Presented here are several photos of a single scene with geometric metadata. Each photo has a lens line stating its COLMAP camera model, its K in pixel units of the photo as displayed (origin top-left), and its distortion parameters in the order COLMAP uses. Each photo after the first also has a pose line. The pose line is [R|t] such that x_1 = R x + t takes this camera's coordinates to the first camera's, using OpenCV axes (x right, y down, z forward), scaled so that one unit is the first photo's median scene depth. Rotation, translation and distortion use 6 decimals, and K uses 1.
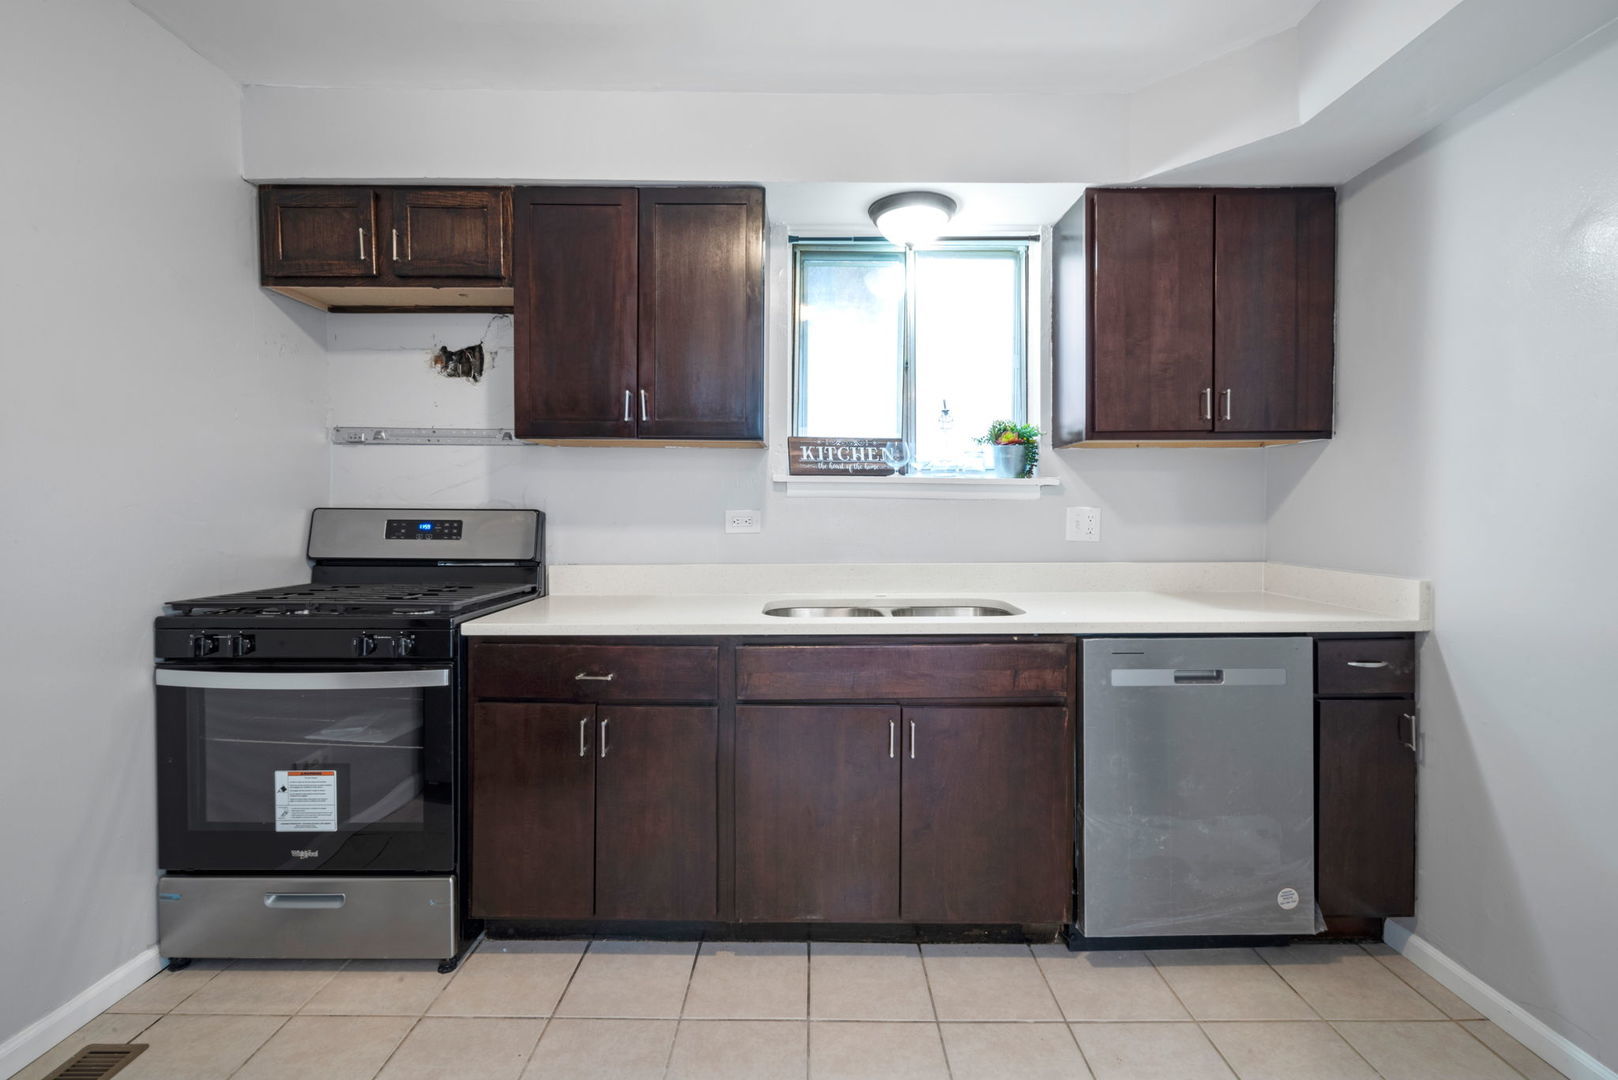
lens RADIAL K [[683.2, 0, 806.9], [0, 683.2, 565.7], [0, 0, 1]] dist [0.000190, -0.000447]
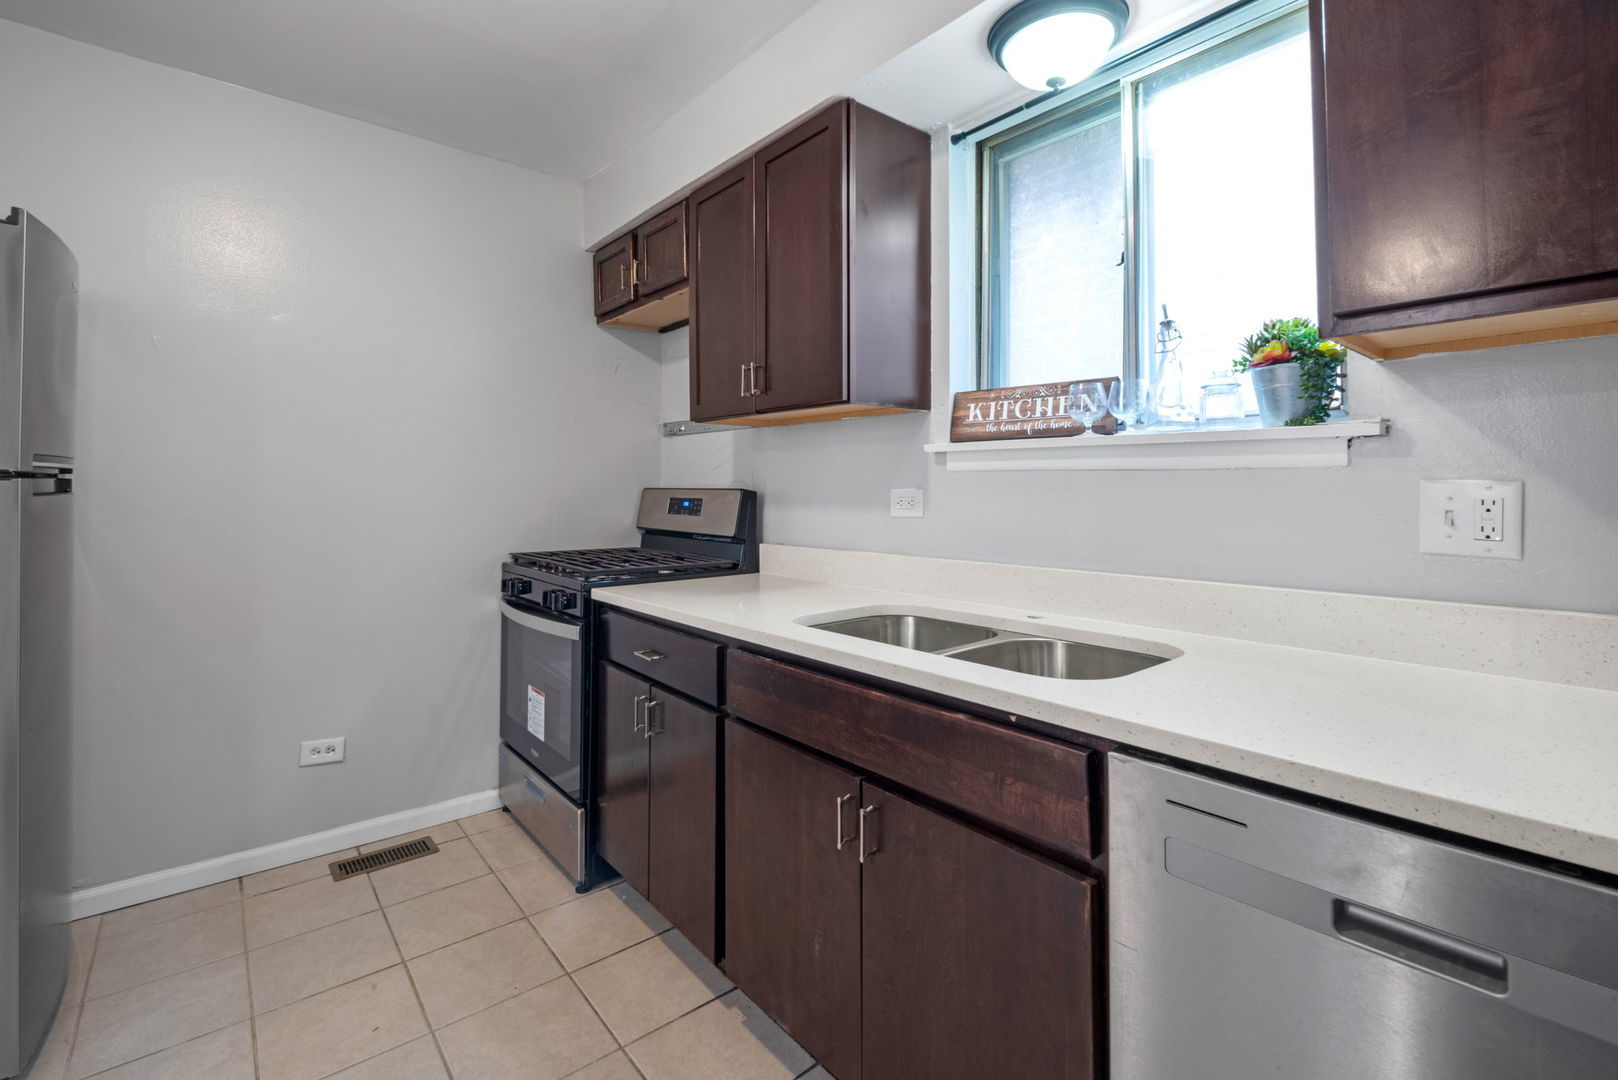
lens RADIAL K [[715.1, 0, 810.1], [0, 715.1, 508.1], [0, 0, 1]] dist [0.003397, 0.000058]
pose [[0.651318, 0.017717, -0.758598, 0.481361], [-0.057919, 0.997972, -0.026420, -0.029789], [0.756591, 0.061145, 0.651023, 0.366114]]
